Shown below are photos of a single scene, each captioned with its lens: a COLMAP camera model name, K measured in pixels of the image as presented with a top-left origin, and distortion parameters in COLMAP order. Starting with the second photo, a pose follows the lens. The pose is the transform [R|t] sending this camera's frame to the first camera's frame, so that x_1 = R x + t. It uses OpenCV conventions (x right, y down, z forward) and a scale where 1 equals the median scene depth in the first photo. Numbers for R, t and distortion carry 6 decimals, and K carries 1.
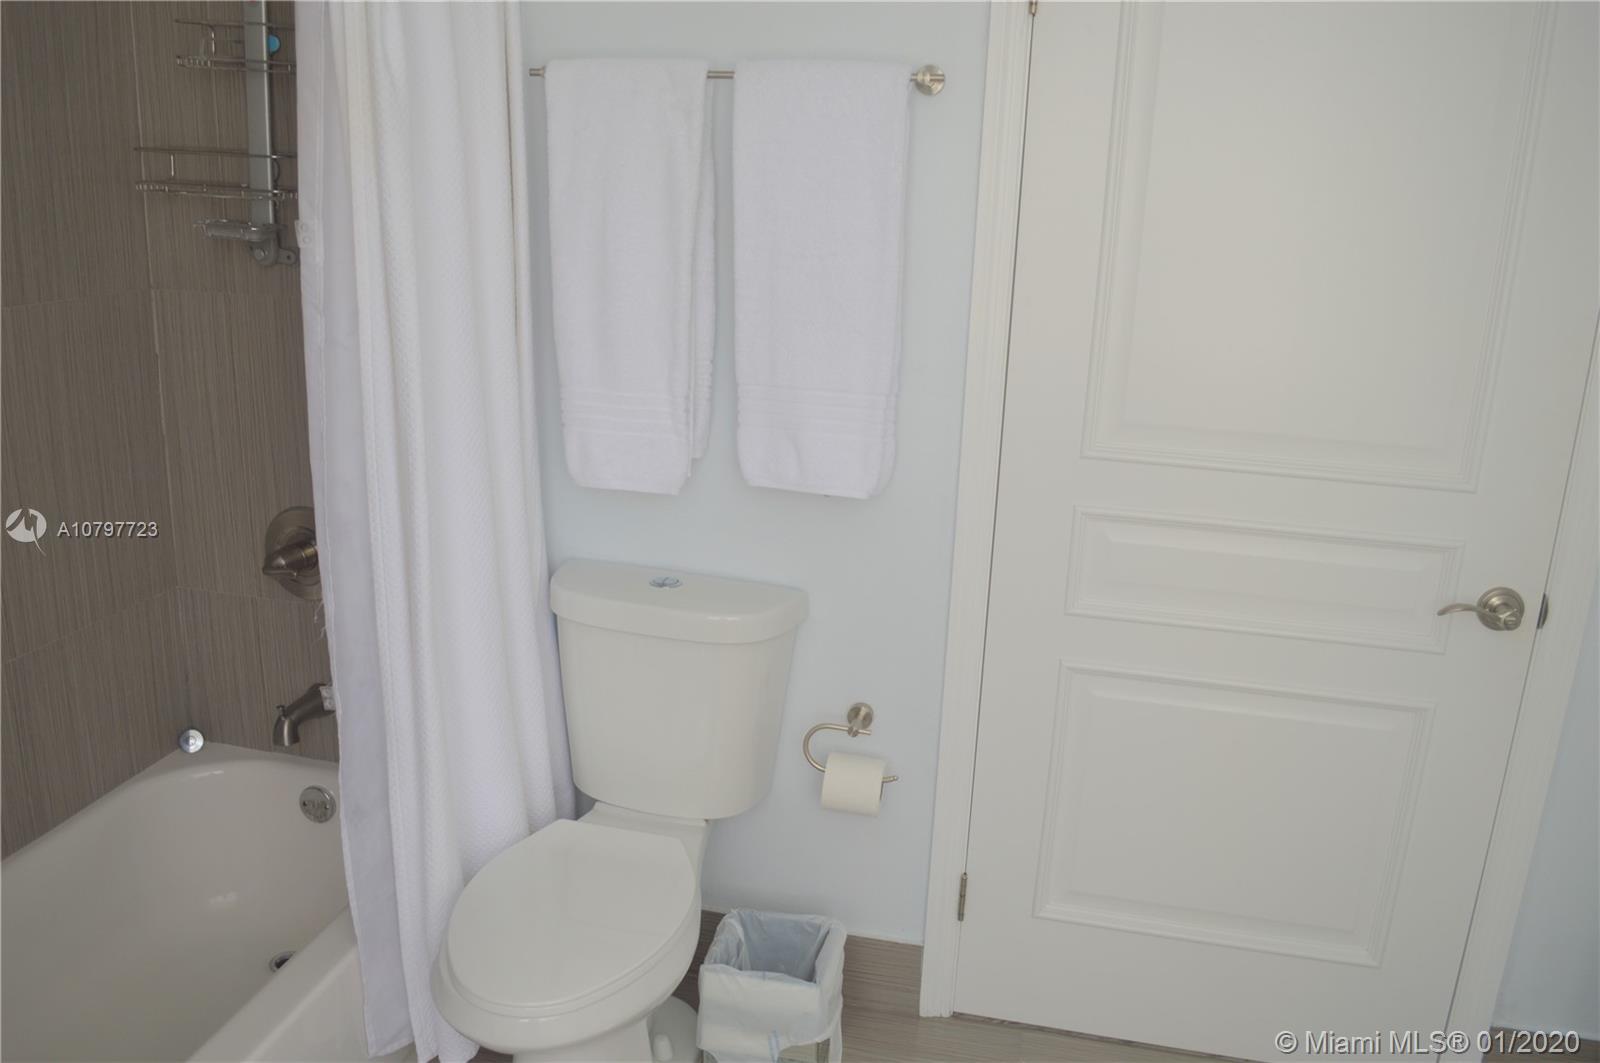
lens RADIAL K [[1285.0, 0, 794.0], [0, 1285.0, 539.2], [0, 0, 1]] dist [-0.091367, 0.022363]
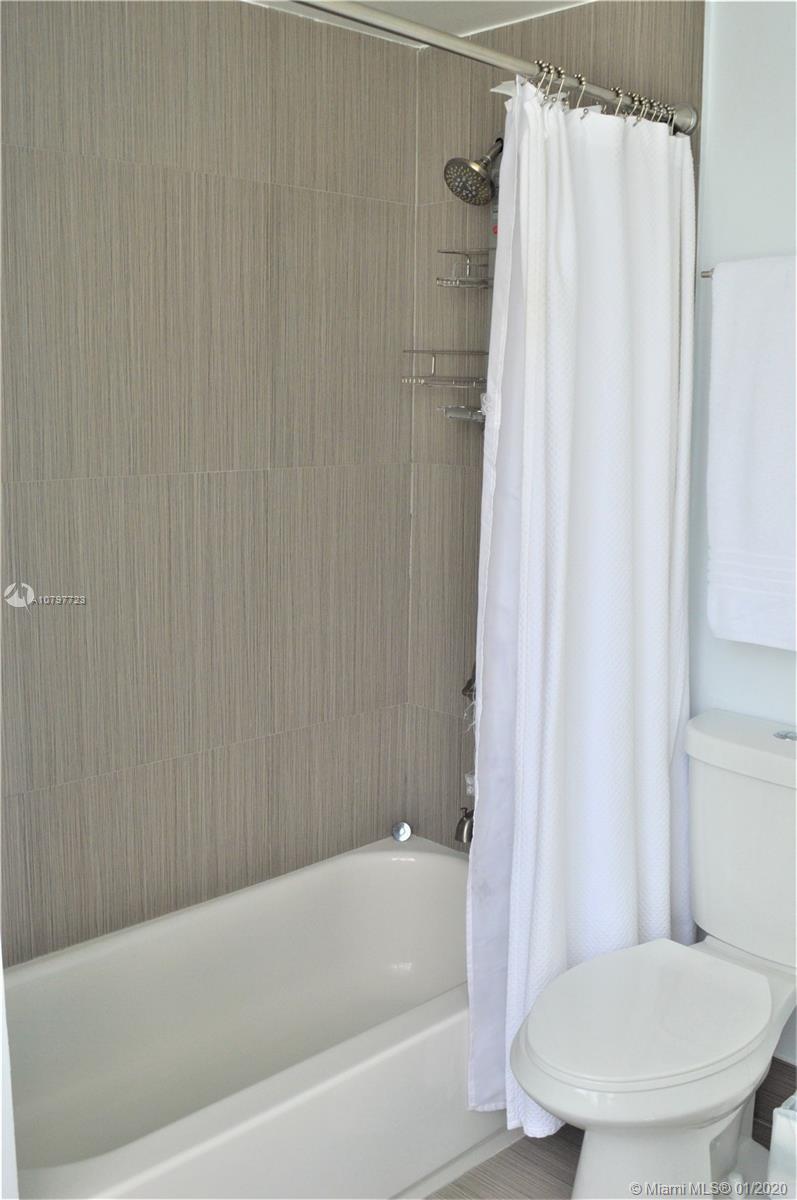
lens RADIAL K [[1212.2, 0, 395.0], [0, 1212.2, 606.1], [0, 0, 1]] dist [-0.055585, -0.001950]
pose [[0.848878, 0.068349, -0.524151, 0.146346], [-0.130333, 0.988054, -0.082237, 0.054940], [0.512268, 0.138124, 0.847646, -0.030998]]
